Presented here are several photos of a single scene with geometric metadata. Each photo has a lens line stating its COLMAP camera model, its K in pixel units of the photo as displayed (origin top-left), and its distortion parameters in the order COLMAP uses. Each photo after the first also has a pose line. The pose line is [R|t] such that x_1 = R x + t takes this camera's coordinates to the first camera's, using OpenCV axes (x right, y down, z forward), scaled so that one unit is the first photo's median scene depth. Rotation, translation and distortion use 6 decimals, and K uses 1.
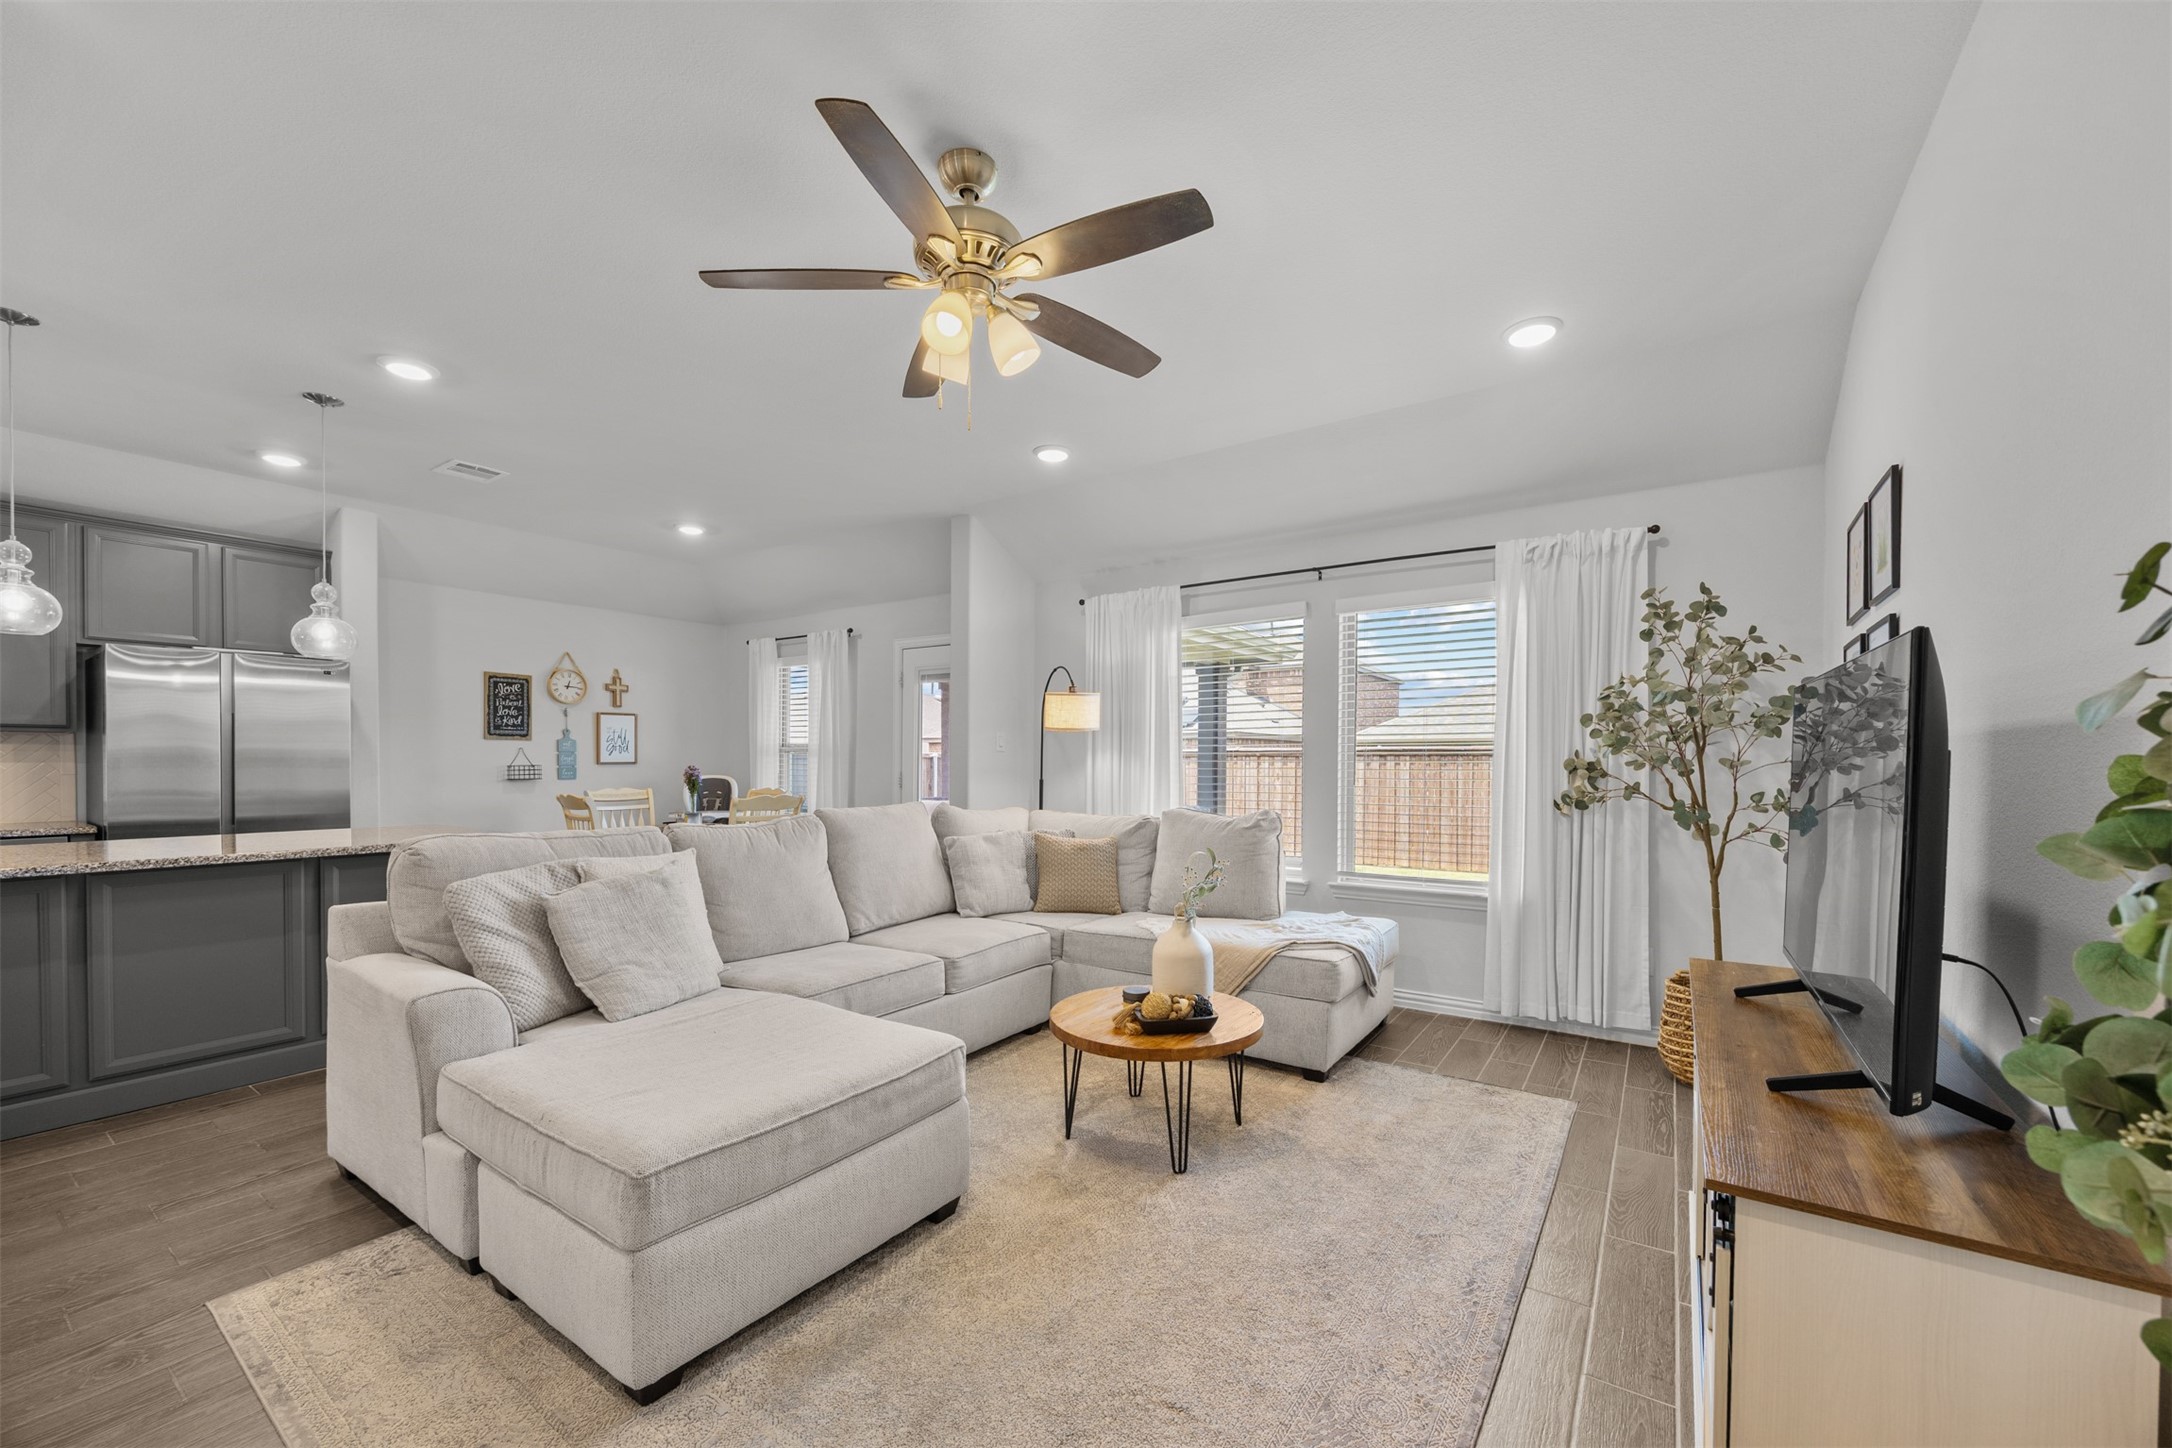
lens RADIAL K [[845.1, 0, 1105.1], [0, 845.1, 773.4], [0, 0, 1]] dist [0.000120, 0.000065]
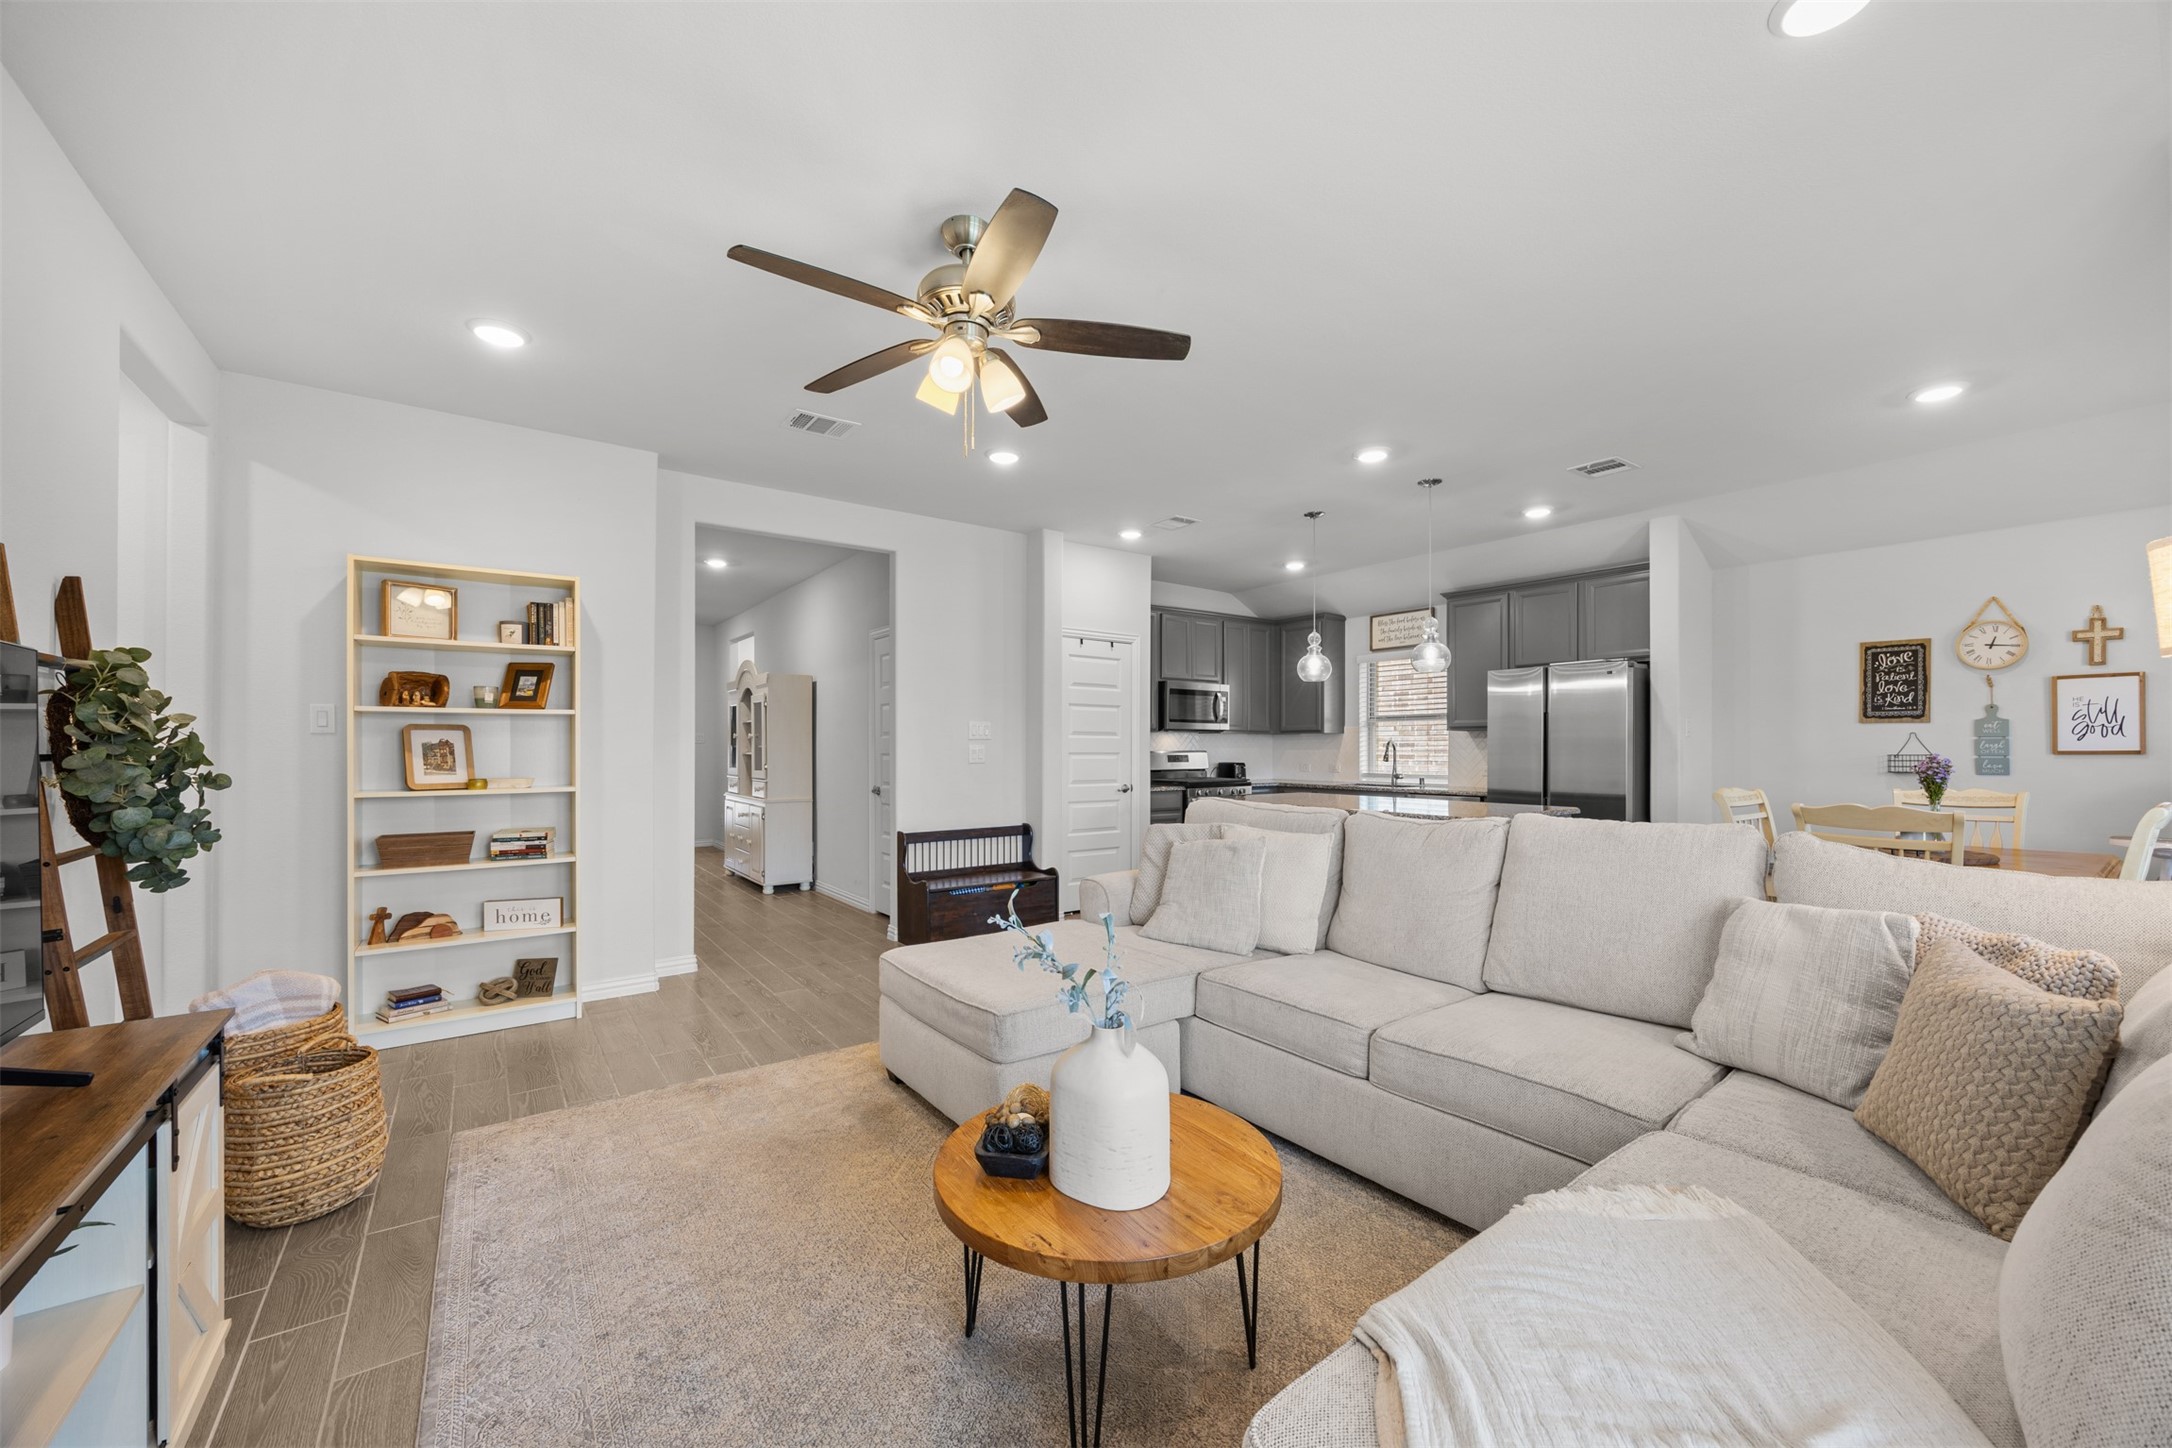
lens RADIAL K [[828.2, 0, 1088.4], [0, 828.2, 737.2], [0, 0, 1]] dist [0.000587, 0.000228]
pose [[-0.332085, -0.011944, -0.943174, 0.296158], [-0.013211, 0.999881, -0.008011, -0.009518], [0.943157, 0.009800, -0.332203, 0.542184]]
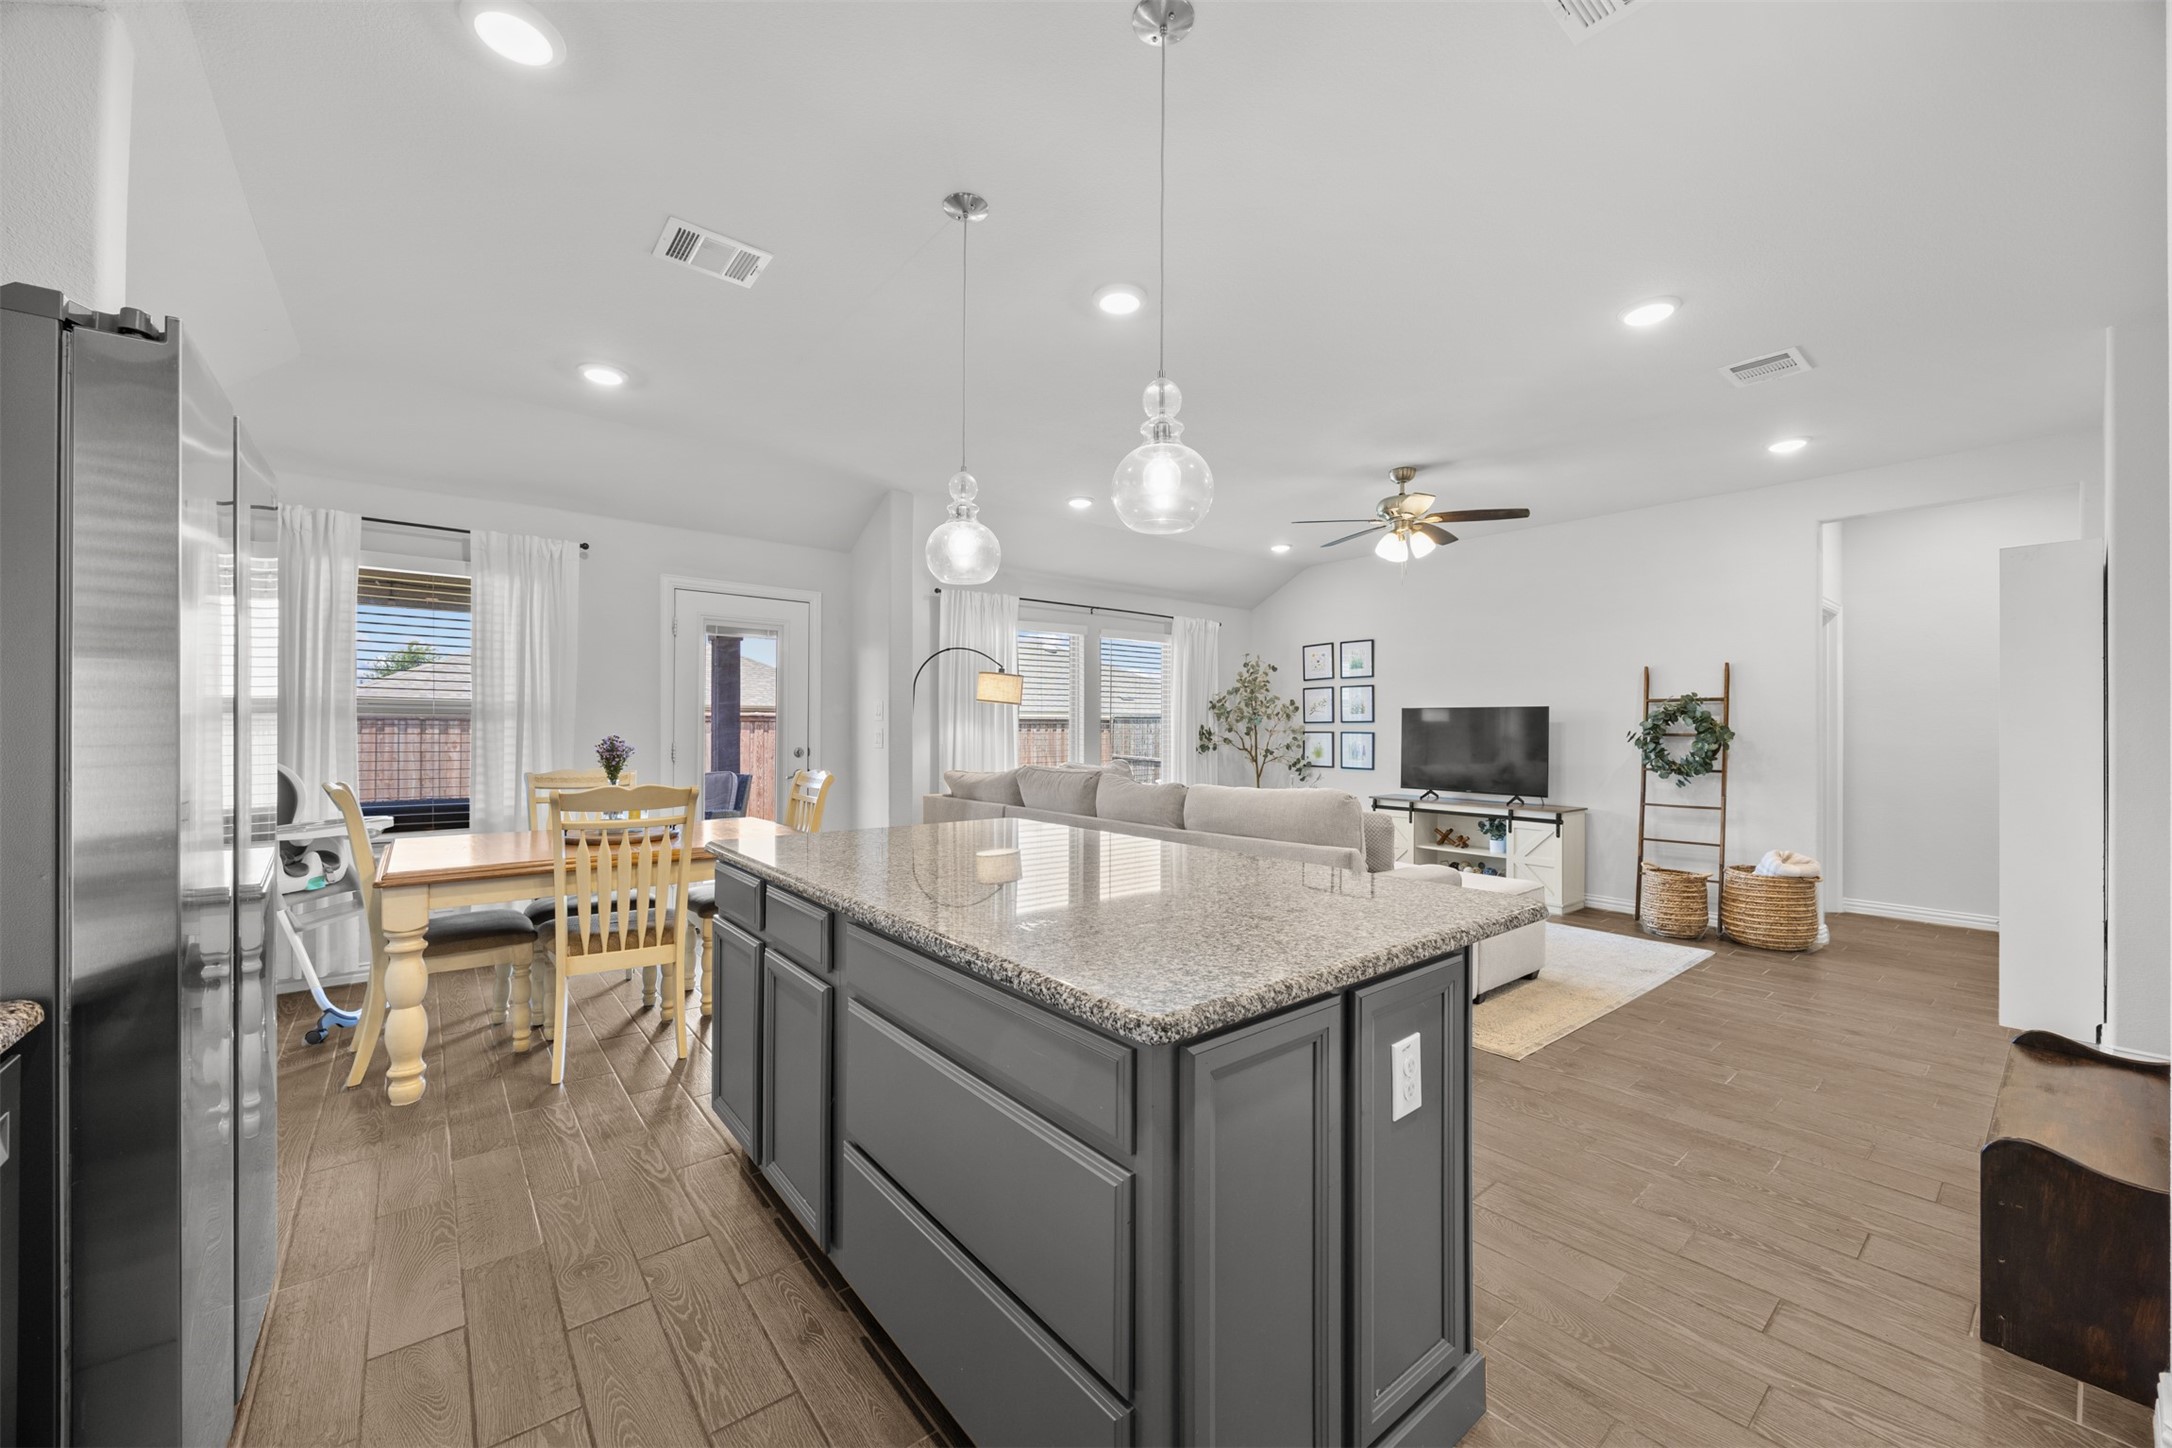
lens RADIAL K [[834.7, 0, 1081.7], [0, 834.7, 723.3], [0, 0, 1]] dist [-0.000843, -0.000050]
pose [[0.286729, 0.001812, 0.958010, -0.907536], [0.010370, 0.999934, -0.004995, -0.012779], [-0.957956, 0.011367, 0.286691, 0.420846]]
